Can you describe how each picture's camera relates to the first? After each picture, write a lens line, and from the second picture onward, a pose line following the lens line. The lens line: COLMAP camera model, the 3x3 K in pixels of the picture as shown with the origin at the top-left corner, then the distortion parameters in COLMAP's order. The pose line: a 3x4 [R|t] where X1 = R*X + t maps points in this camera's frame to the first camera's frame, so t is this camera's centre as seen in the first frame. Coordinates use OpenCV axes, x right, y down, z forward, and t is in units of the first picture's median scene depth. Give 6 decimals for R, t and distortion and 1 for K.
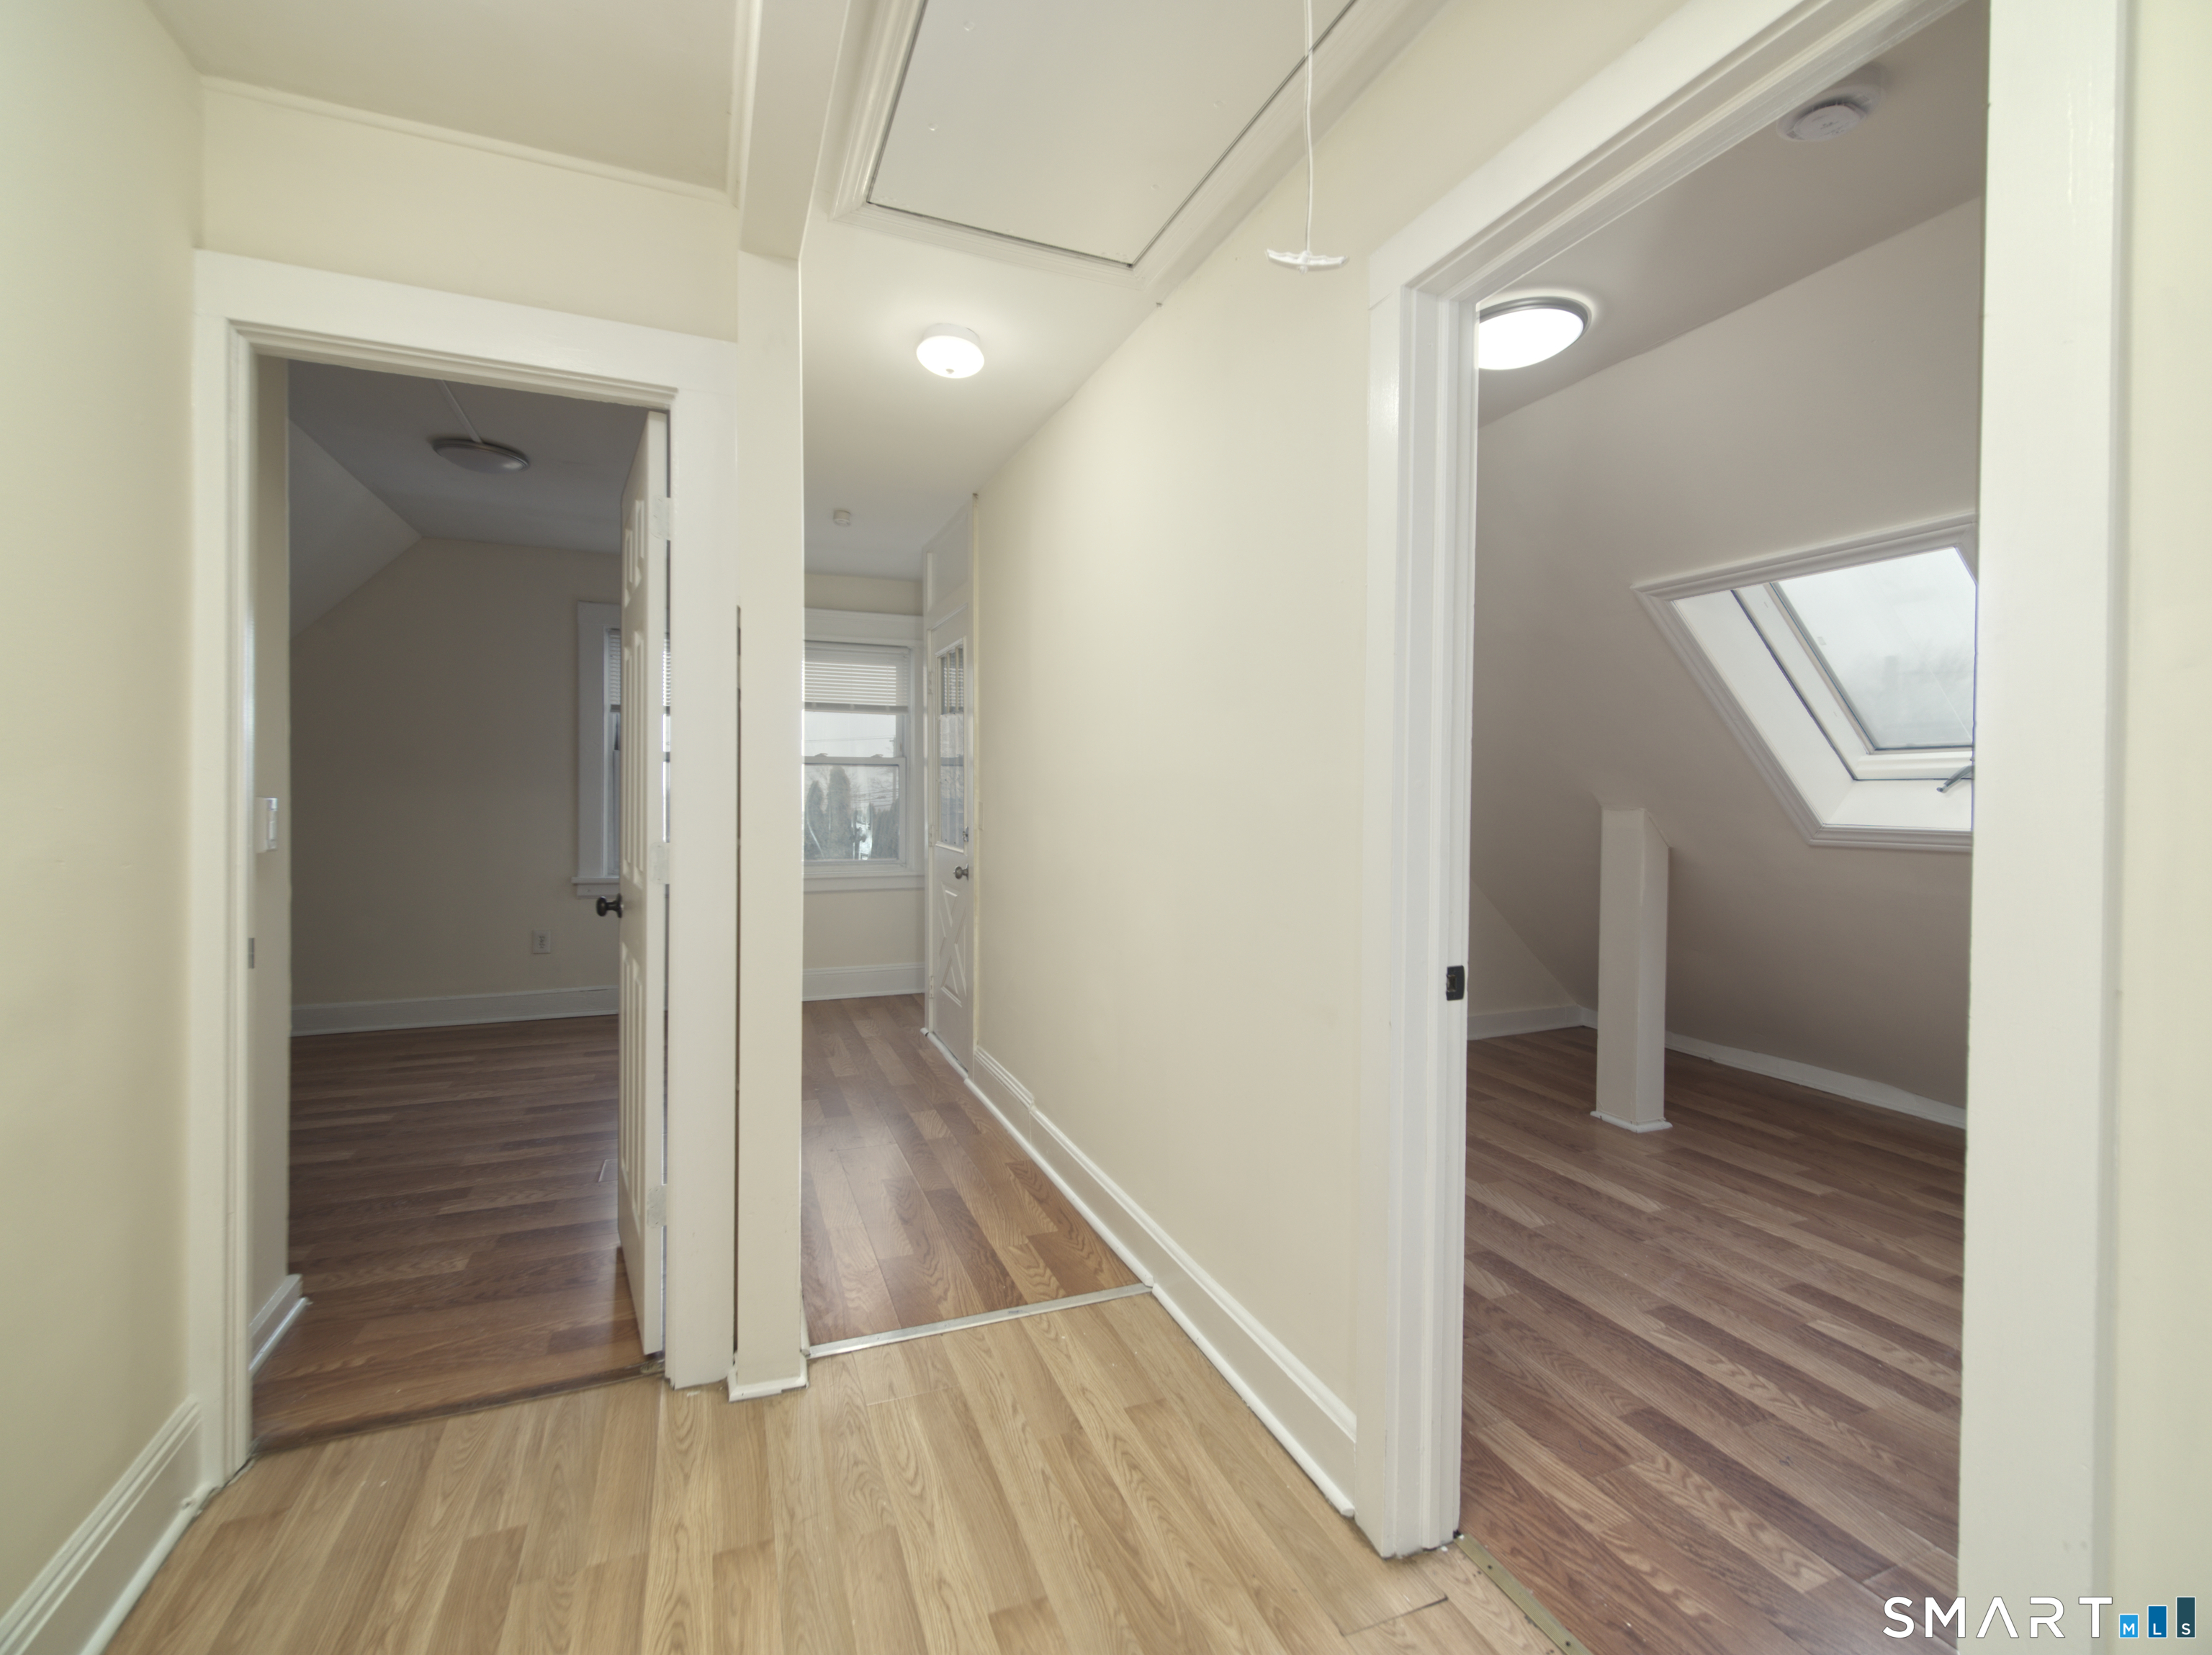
lens RADIAL K [[969.9, 0, 1085.9], [0, 969.9, 809.7], [0, 0, 1]] dist [-0.004029, -0.000633]
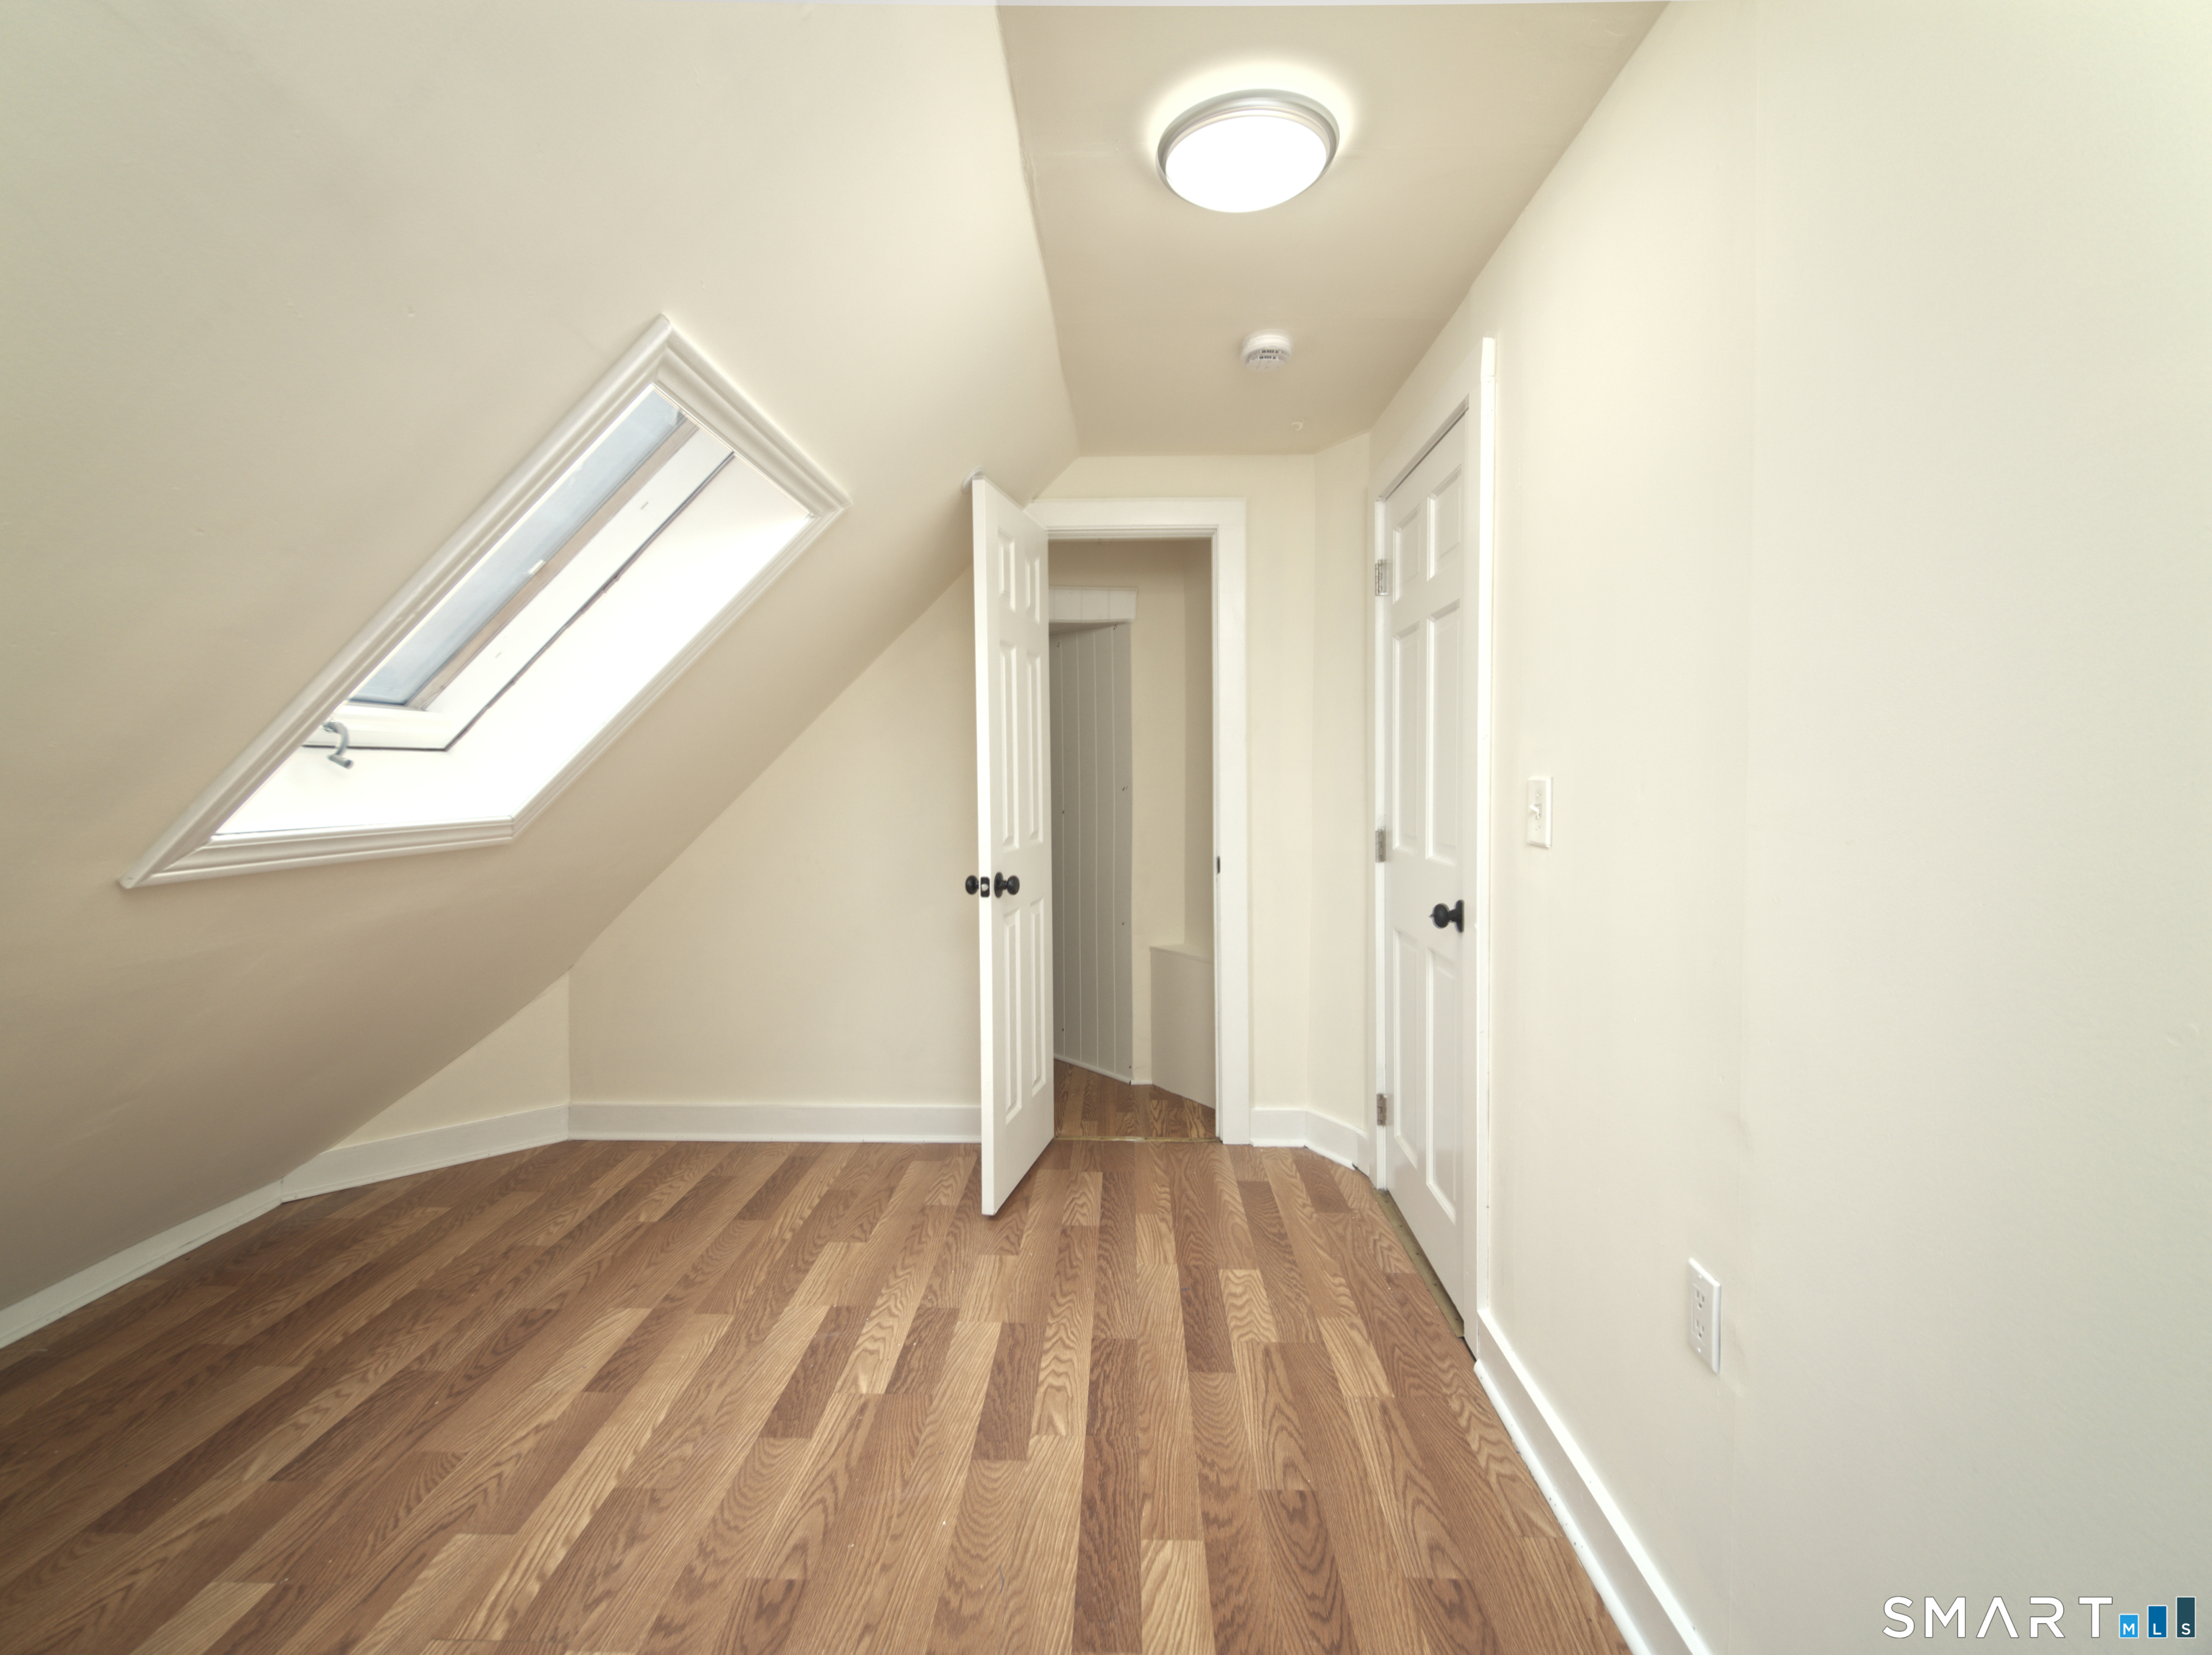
lens RADIAL K [[985.0, 0, 1099.7], [0, 985.0, 800.7], [0, 0, 1]] dist [0.017300, -0.006623]
pose [[-0.922586, -0.011541, 0.385620, 0.185348], [0.005332, 0.999076, 0.042657, -0.020080], [-0.385756, 0.041411, -0.921671, 1.327714]]
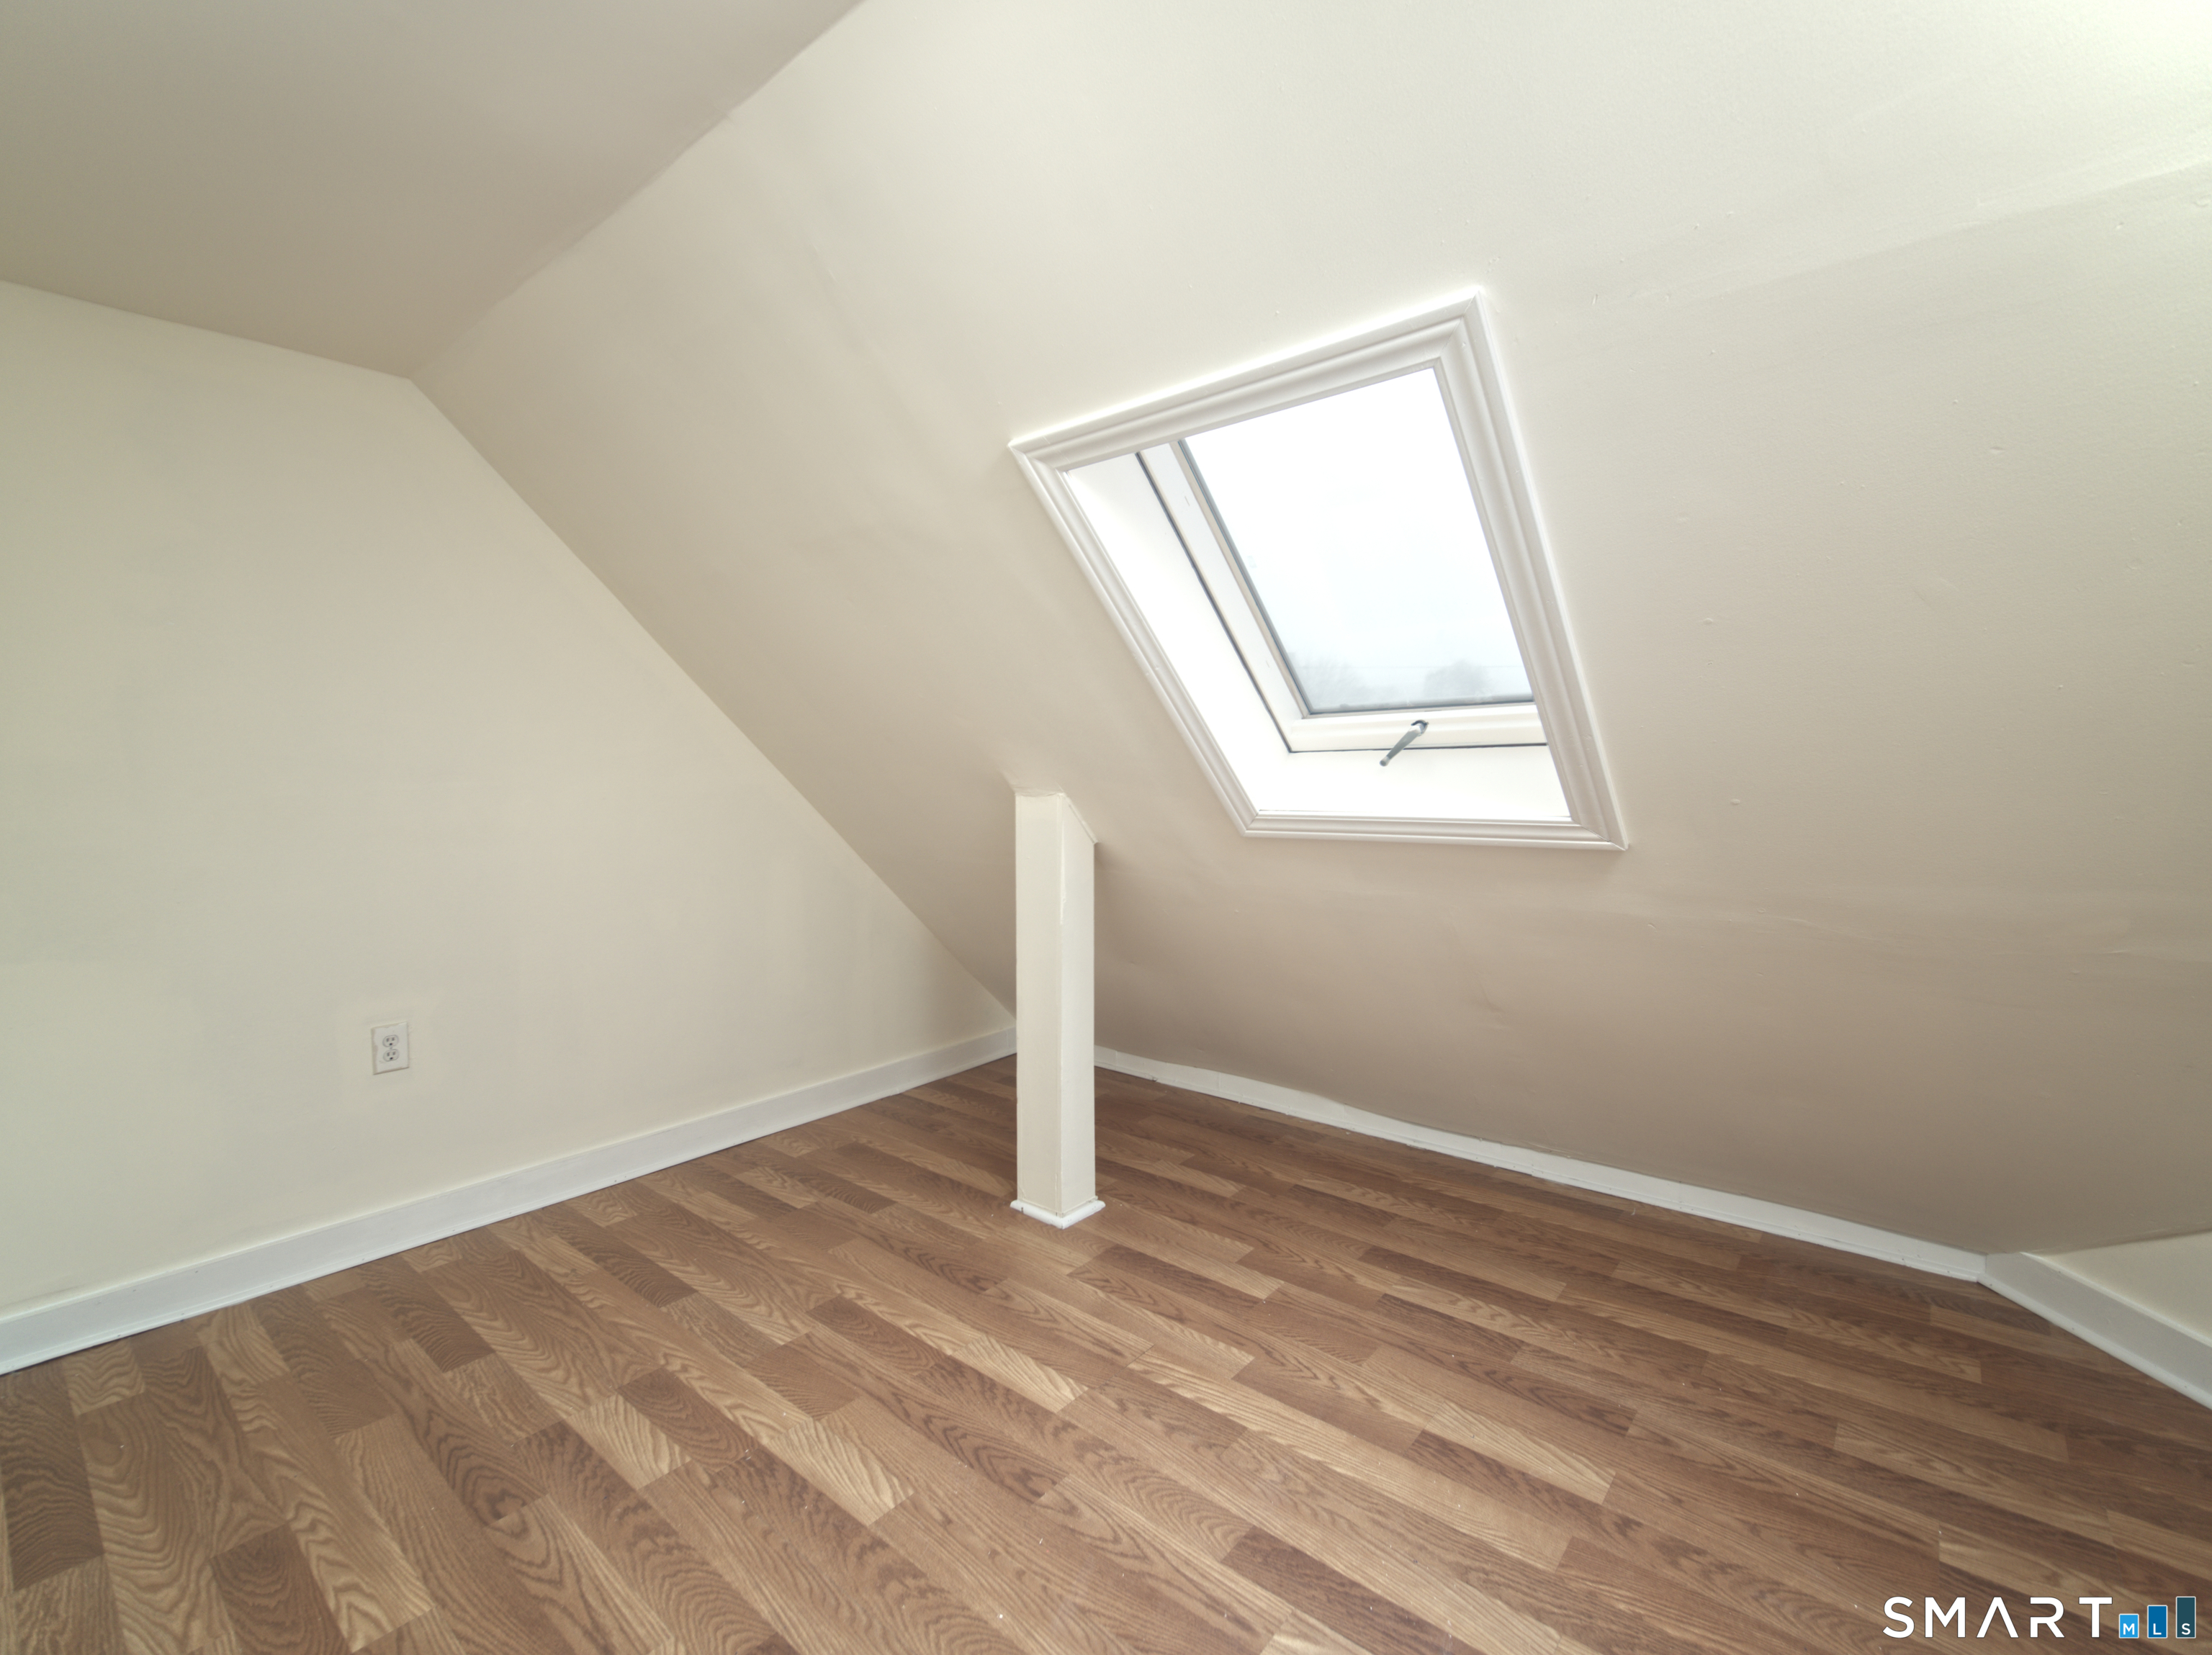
lens RADIAL K [[985.0, 0, 1099.7], [0, 985.0, 800.7], [0, 0, 1]] dist [0.017300, -0.006623]
pose [[0.876759, -0.025279, 0.480266, 0.291889], [0.020802, 0.999676, 0.014643, -0.006356], [-0.480481, -0.002848, 0.877001, 0.395085]]
